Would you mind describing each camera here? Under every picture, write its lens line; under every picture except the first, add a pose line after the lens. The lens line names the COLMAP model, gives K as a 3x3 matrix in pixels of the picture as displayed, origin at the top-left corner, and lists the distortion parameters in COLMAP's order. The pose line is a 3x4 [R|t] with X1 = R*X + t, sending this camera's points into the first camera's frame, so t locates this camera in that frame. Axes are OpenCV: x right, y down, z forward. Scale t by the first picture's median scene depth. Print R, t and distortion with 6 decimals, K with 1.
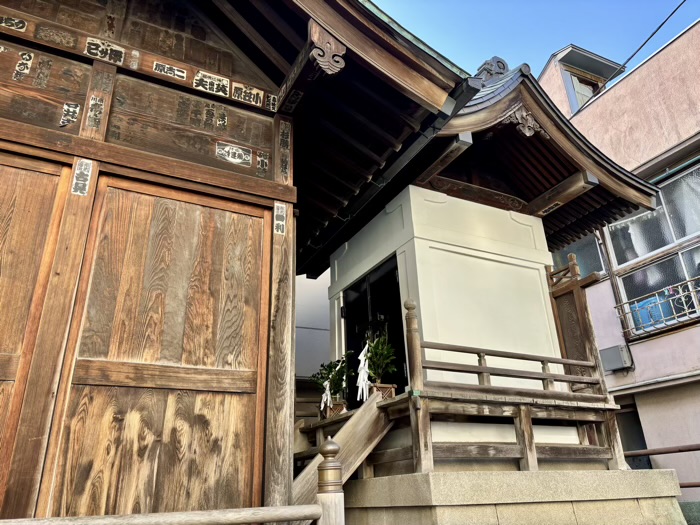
lens RADIAL K [[528.6, 0, 360.4], [0, 528.6, 263.3], [0, 0, 1]] dist [0.050465, -0.054765]
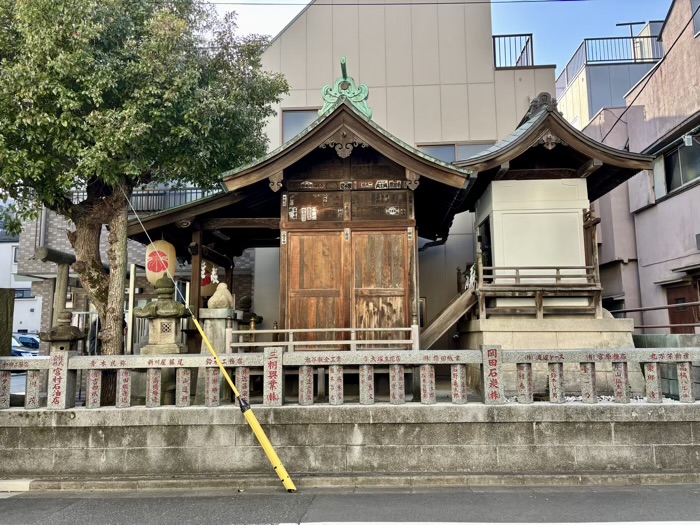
lens RADIAL K [[528.6, 0, 351.0], [0, 528.6, 262.4], [0, 0, 1]] dist [0.050465, -0.054765]
pose [[0.852776, -0.035294, -0.521082, 0.998870], [0.185266, 0.953275, 0.238630, -0.644011], [0.488312, -0.300037, 0.819469, -1.433670]]
